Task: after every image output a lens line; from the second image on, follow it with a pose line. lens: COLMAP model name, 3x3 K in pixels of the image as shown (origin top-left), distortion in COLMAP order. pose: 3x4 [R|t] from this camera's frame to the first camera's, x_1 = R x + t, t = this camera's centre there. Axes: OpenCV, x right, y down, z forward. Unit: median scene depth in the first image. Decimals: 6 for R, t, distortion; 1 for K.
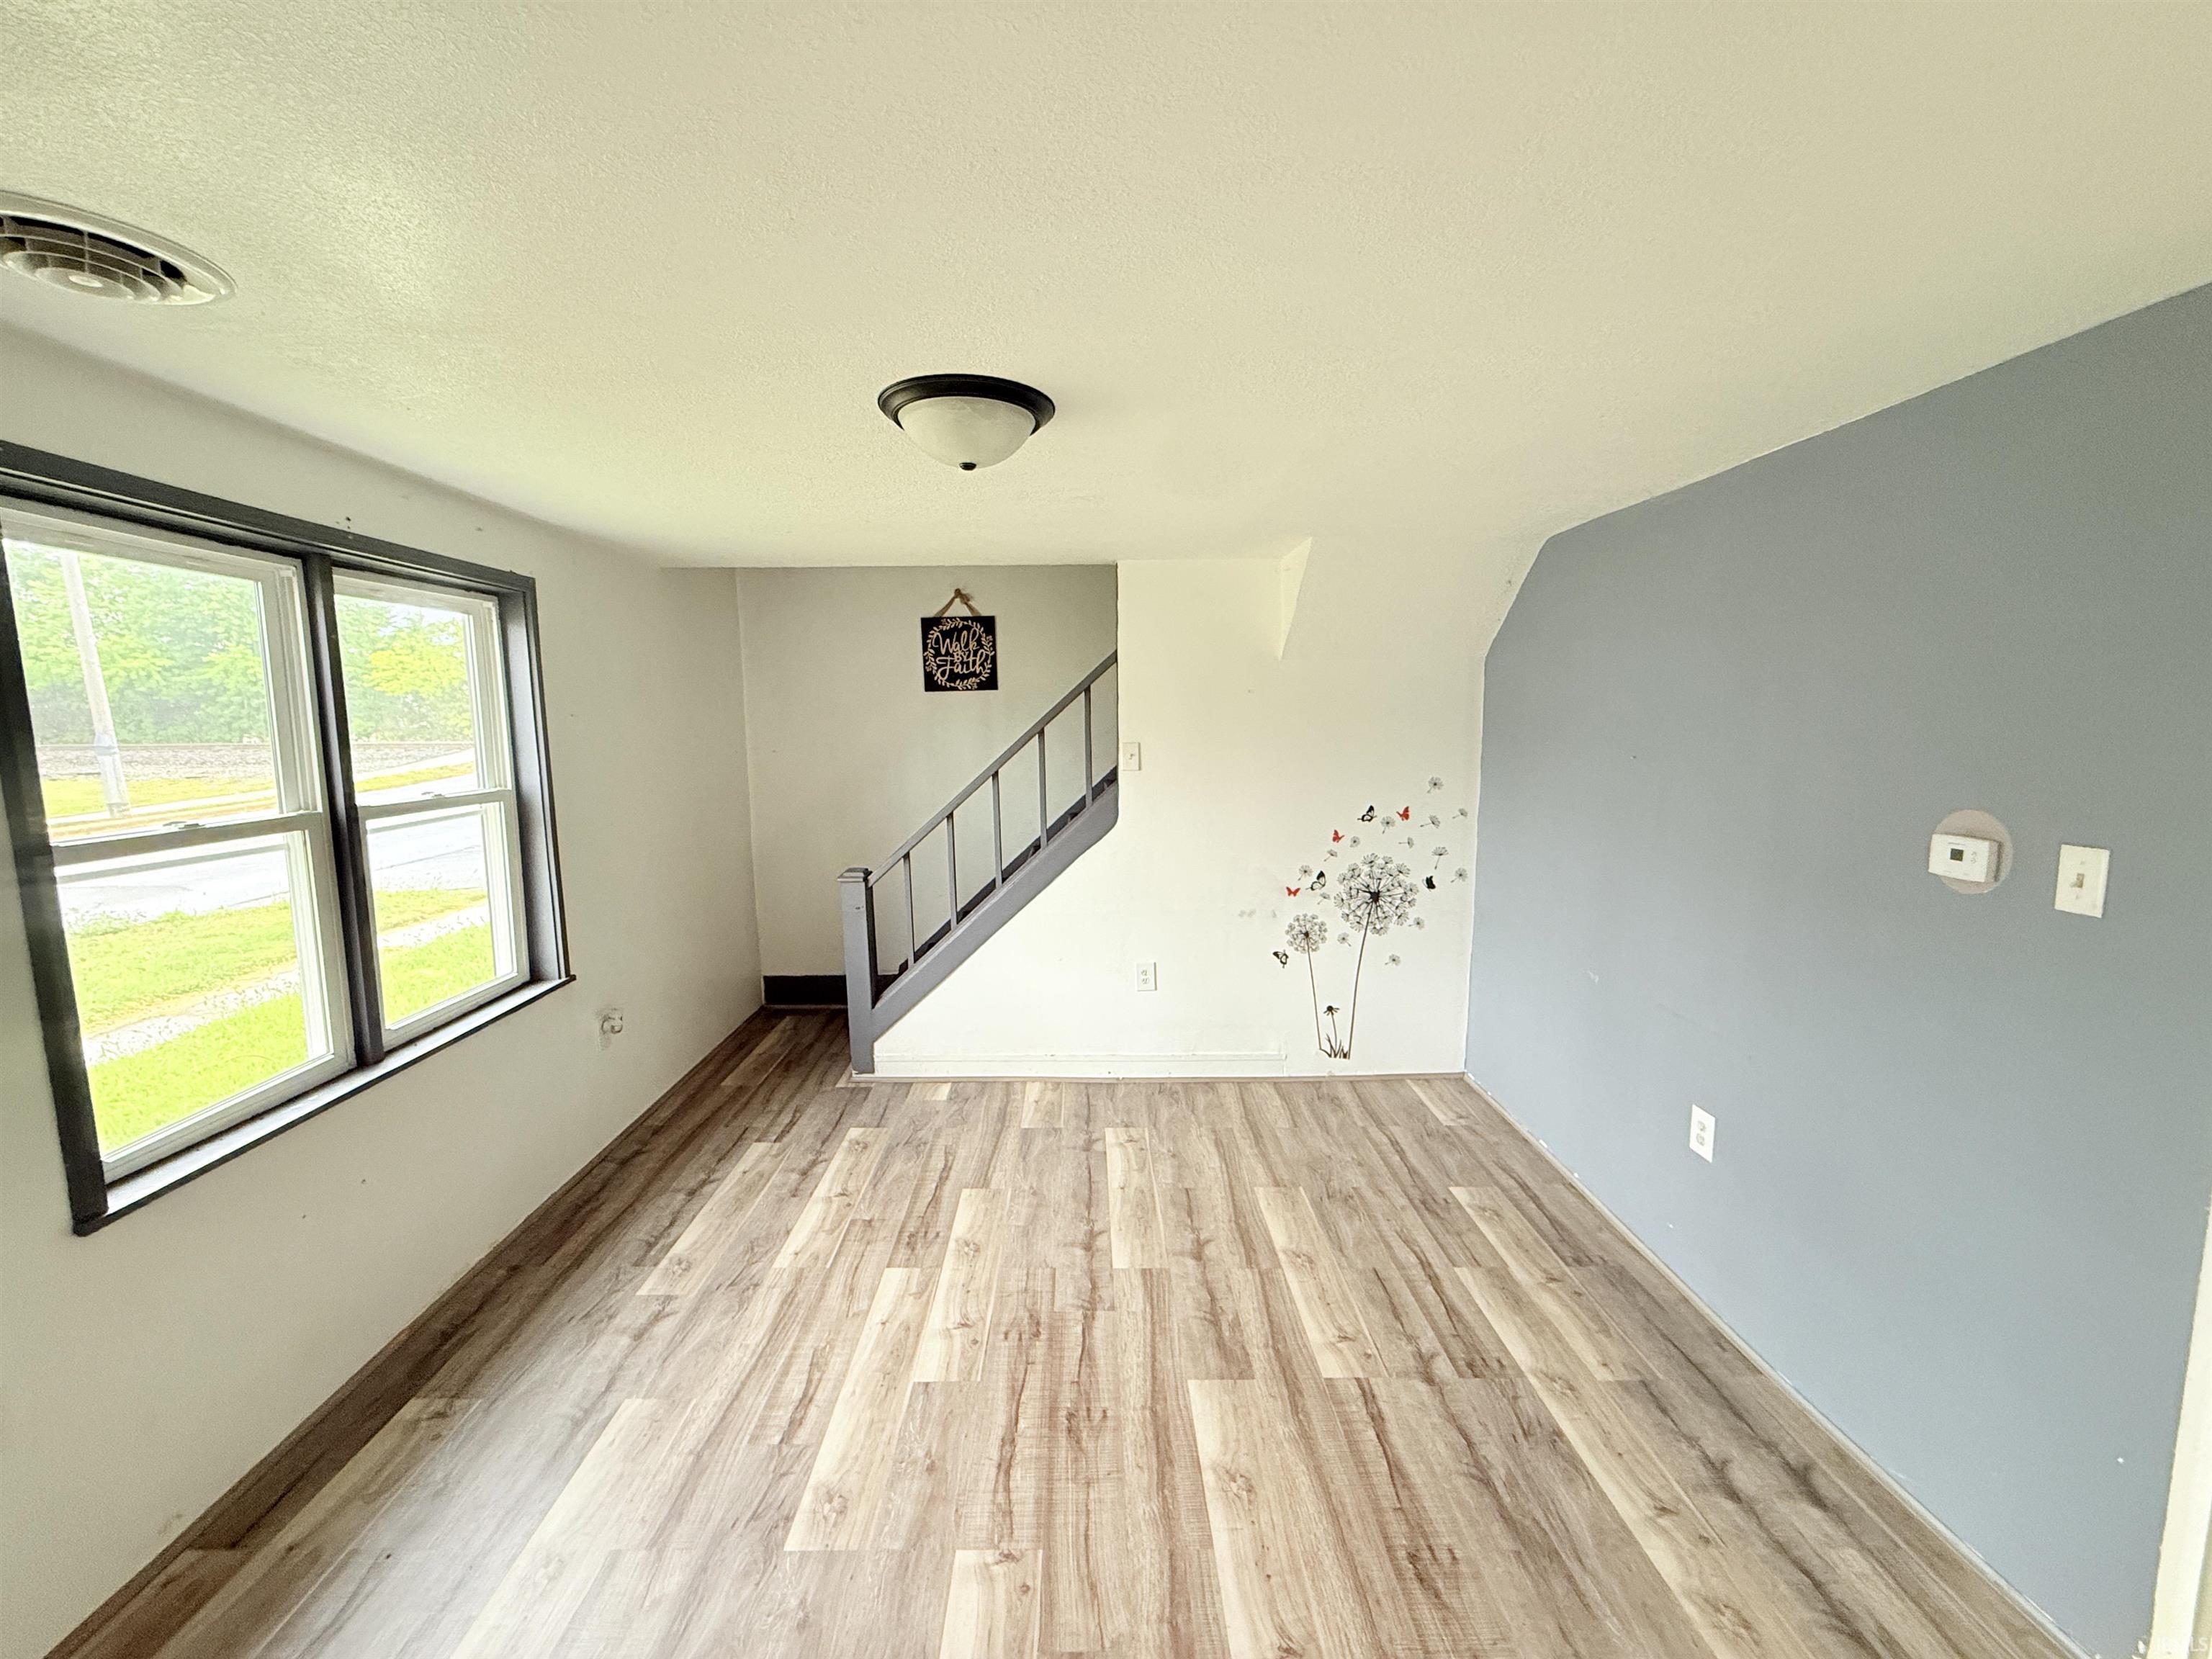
lens RADIAL K [[879.5, 0, 1093.3], [0, 879.5, 826.1], [0, 0, 1]] dist [-0.001932, 0.000627]
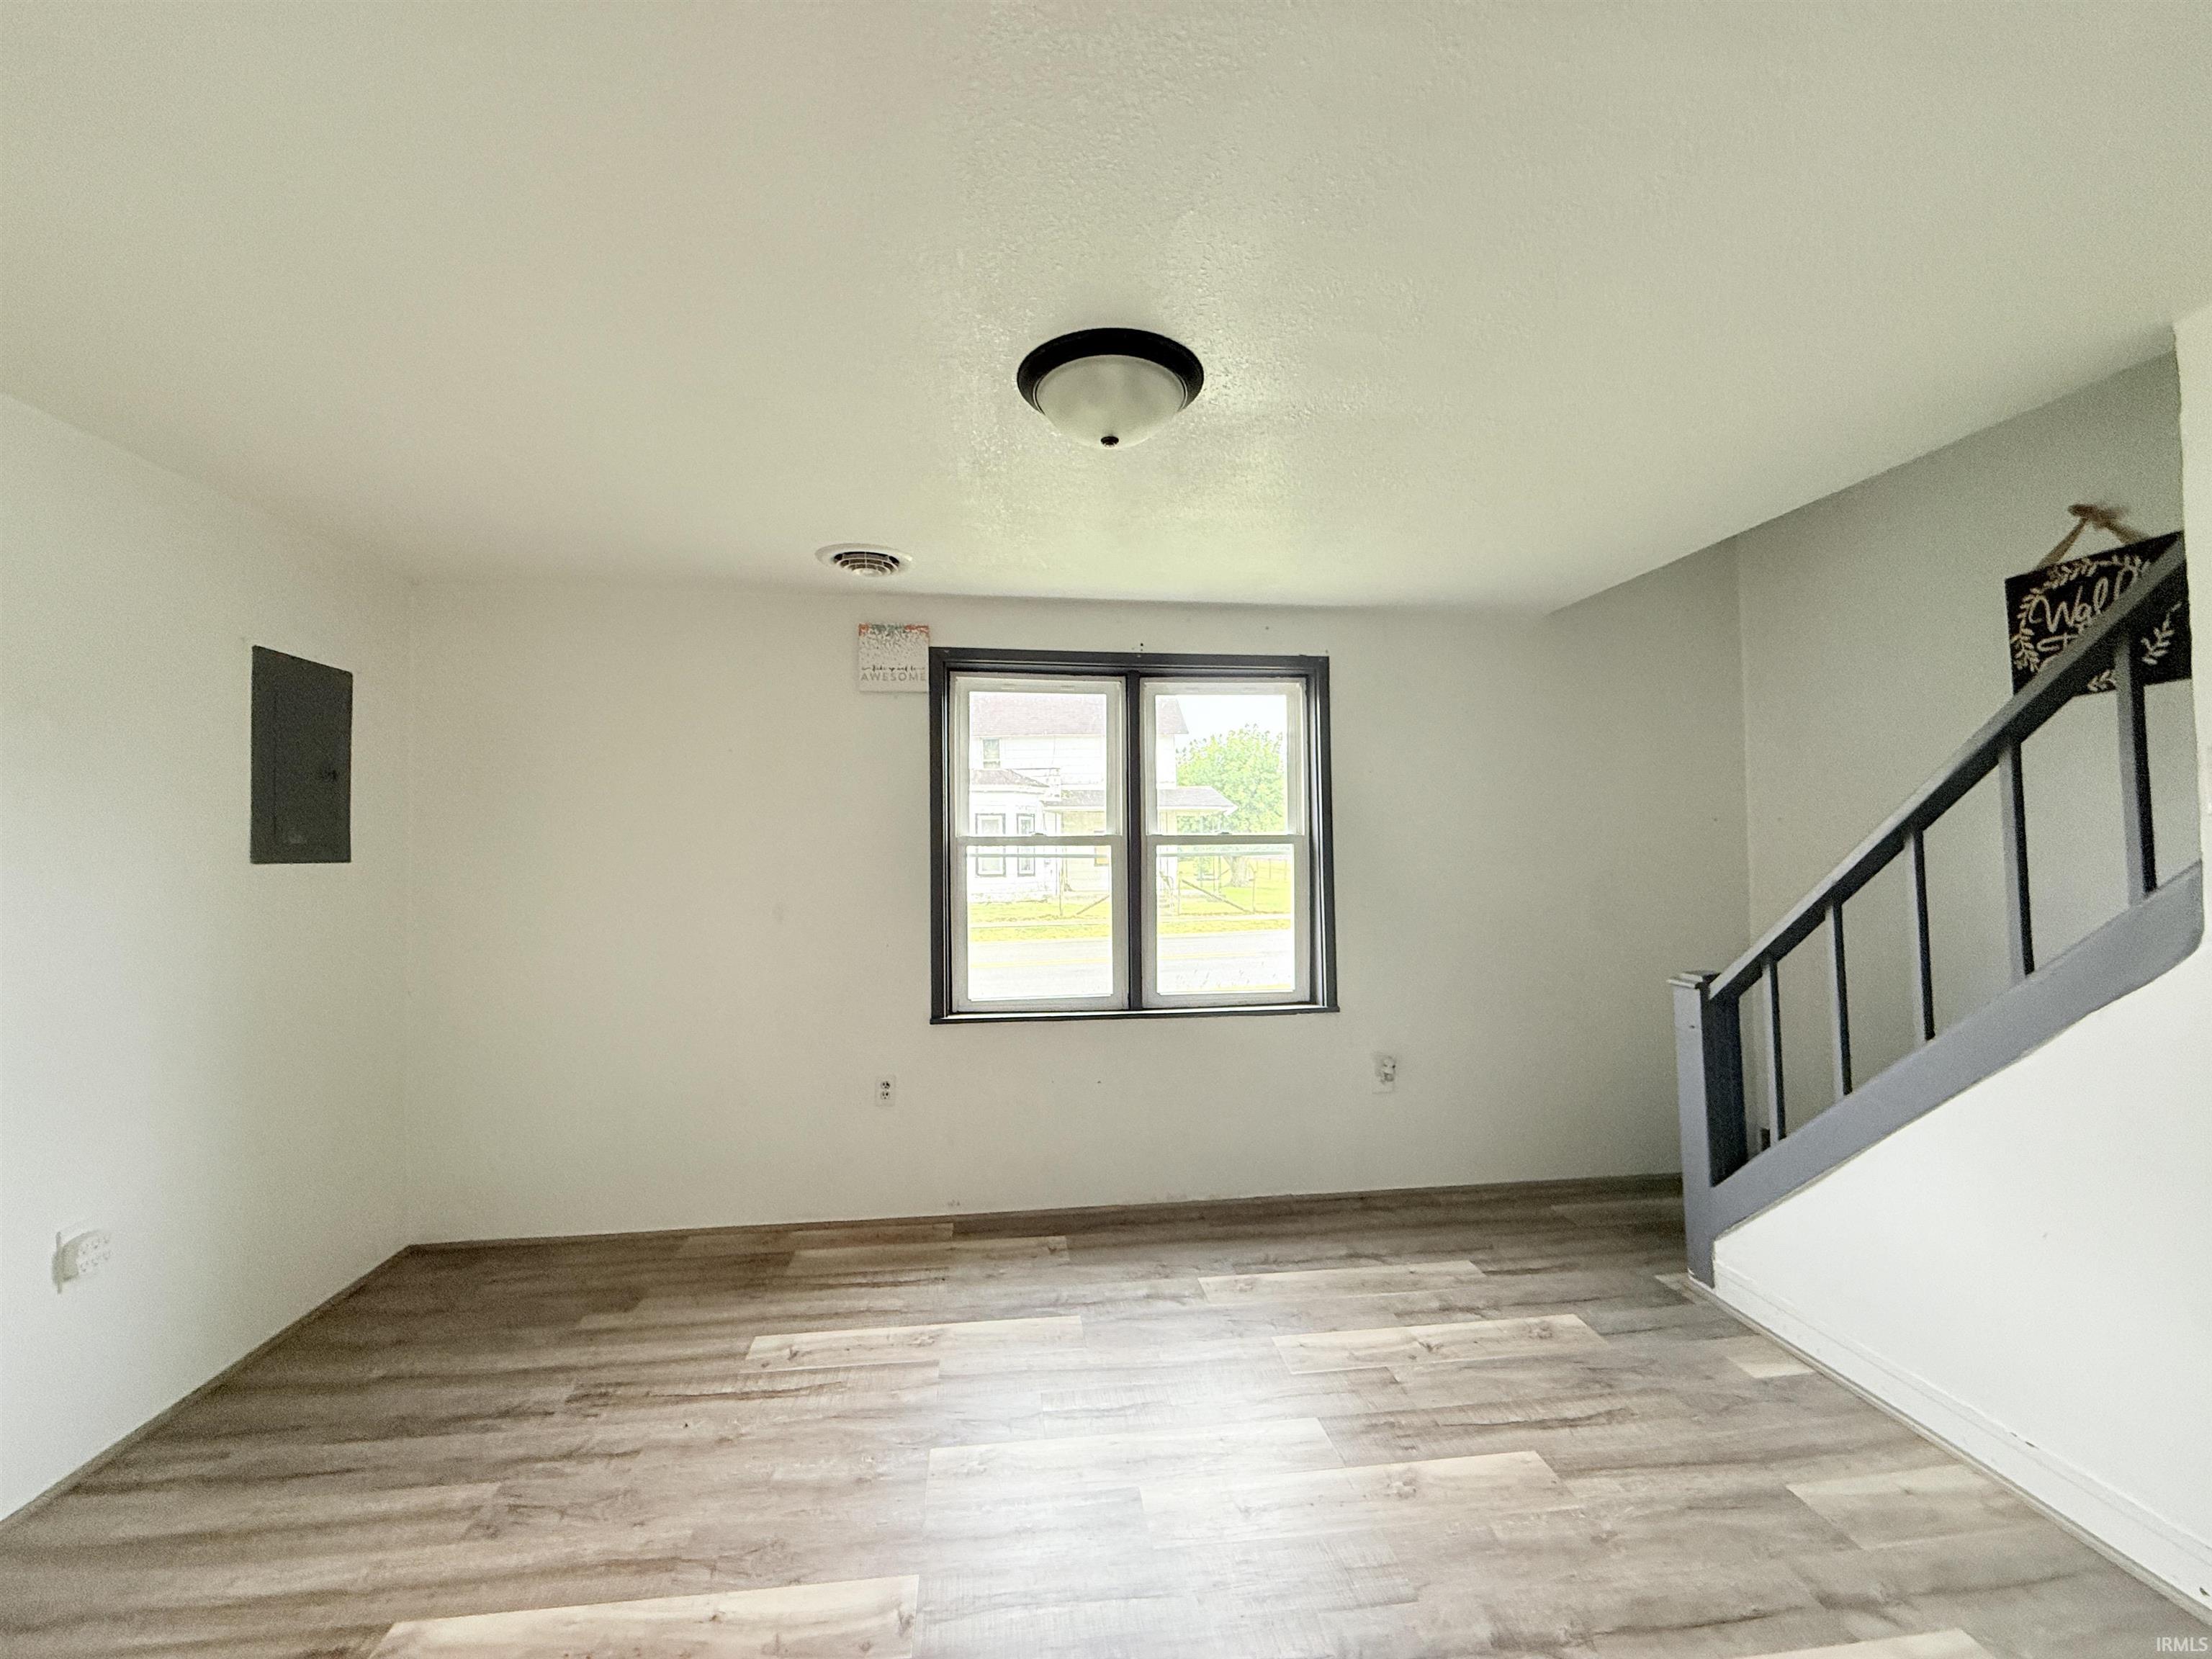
lens RADIAL K [[879.5, 0, 1093.3], [0, 879.5, 826.1], [0, 0, 1]] dist [-0.001932, 0.000627]
pose [[0.107249, -0.018978, -0.994051, 0.432675], [-0.115870, 0.992766, -0.031455, 0.015034], [0.987457, 0.118554, 0.104275, 0.519523]]
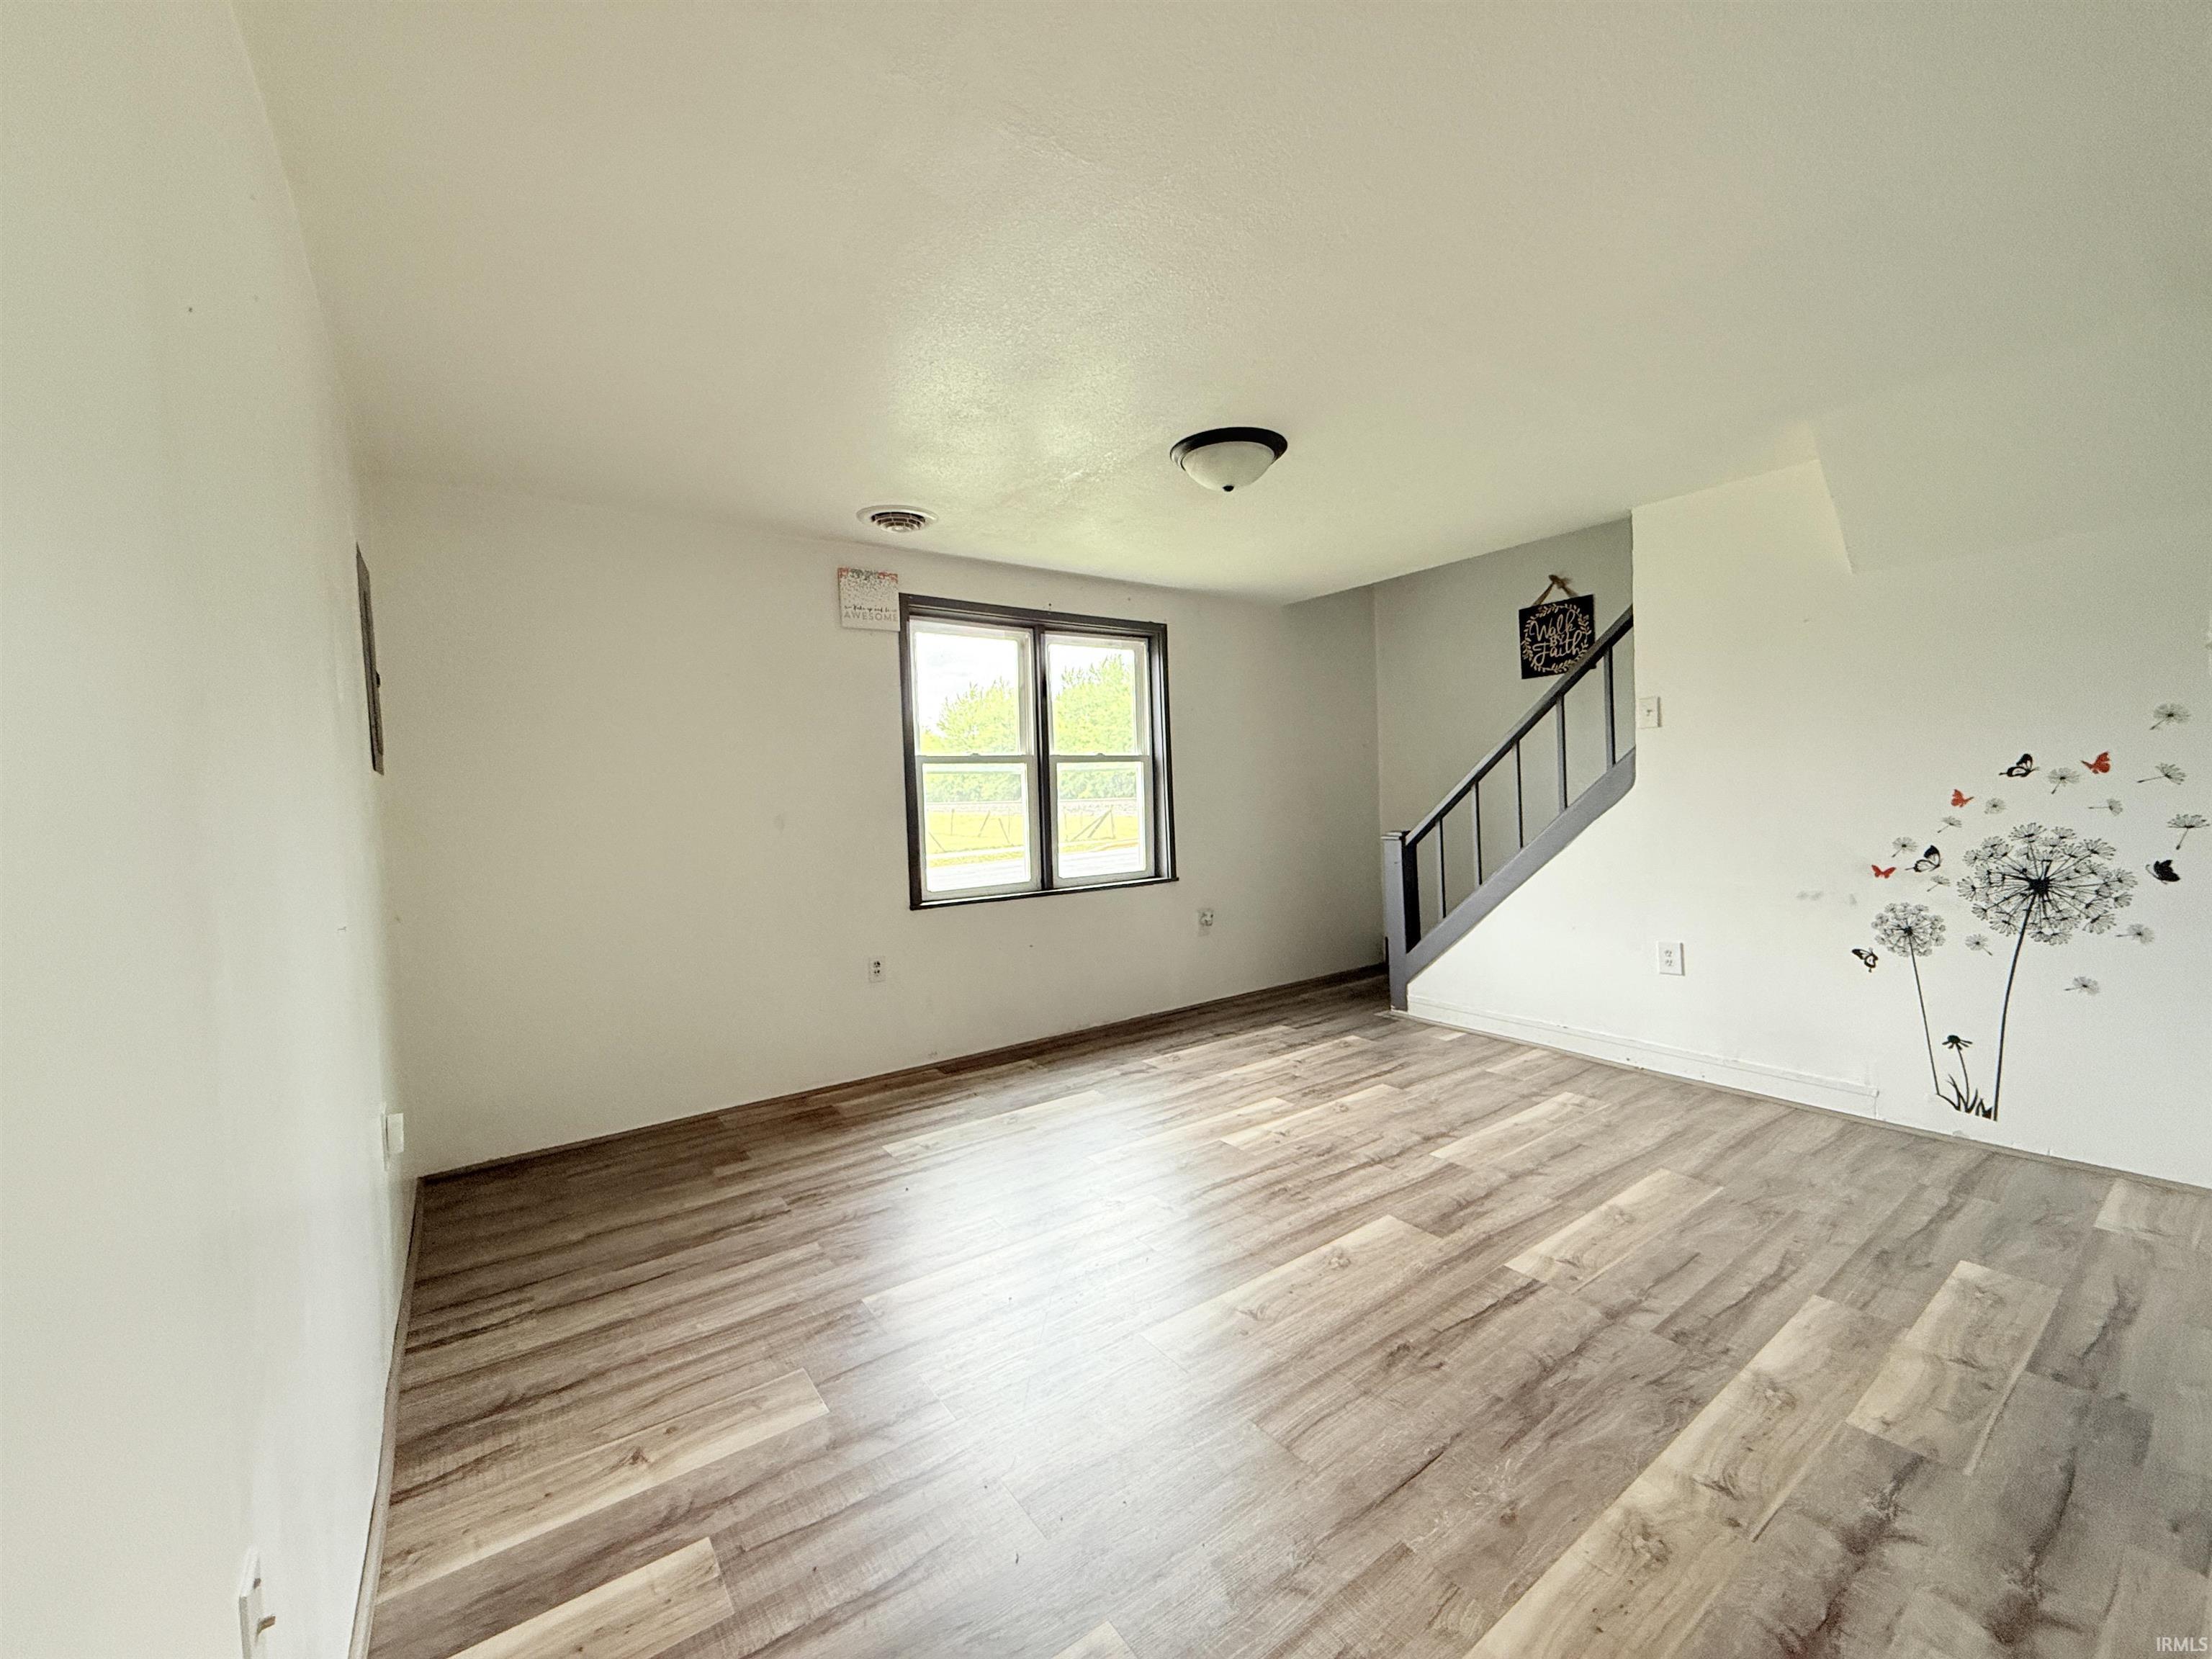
lens RADIAL K [[879.5, 0, 1093.3], [0, 879.5, 826.1], [0, 0, 1]] dist [-0.001932, 0.000627]
pose [[0.570898, 0.019127, -0.820798, 0.538841], [-0.072519, 0.996996, -0.027208, 0.123314], [0.817812, 0.075056, 0.570570, -0.000752]]
